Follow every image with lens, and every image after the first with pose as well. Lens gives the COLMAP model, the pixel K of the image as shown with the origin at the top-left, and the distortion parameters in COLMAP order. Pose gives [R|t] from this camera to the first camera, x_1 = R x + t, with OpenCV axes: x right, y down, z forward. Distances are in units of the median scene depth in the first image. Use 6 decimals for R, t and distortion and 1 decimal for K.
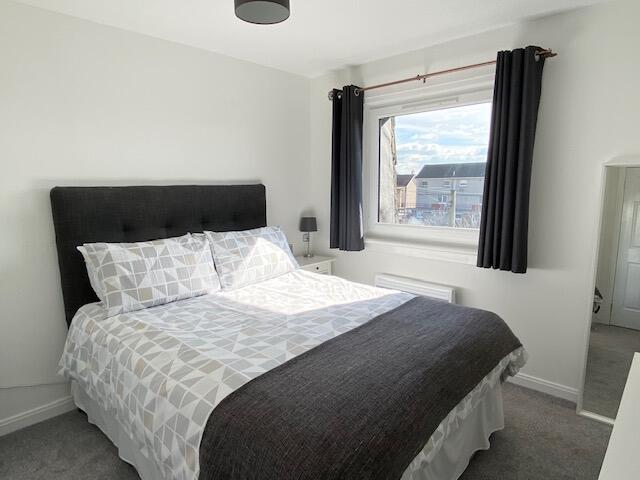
lens RADIAL K [[385.3, 0, 319.4], [0, 385.3, 241.0], [0, 0, 1]] dist [0.072792, -0.069128]
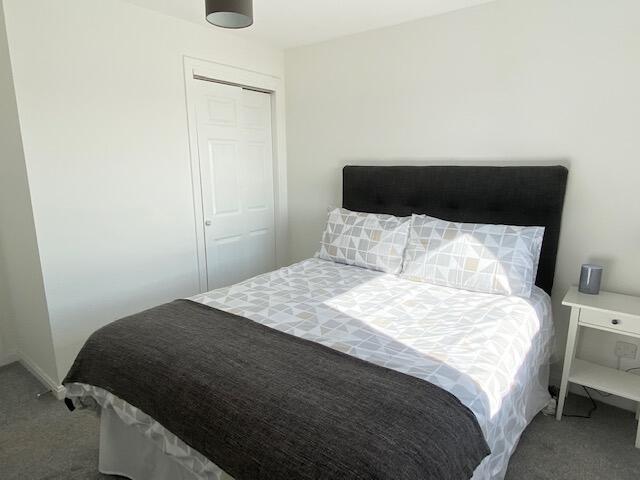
lens RADIAL K [[385.3, 0, 319.4], [0, 385.3, 241.0], [0, 0, 1]] dist [0.072792, -0.069128]
pose [[0.078145, 0.214876, -0.973510, 0.772899], [-0.153639, 0.967426, 0.201201, -0.141808], [0.985032, 0.133847, 0.108613, 0.805403]]
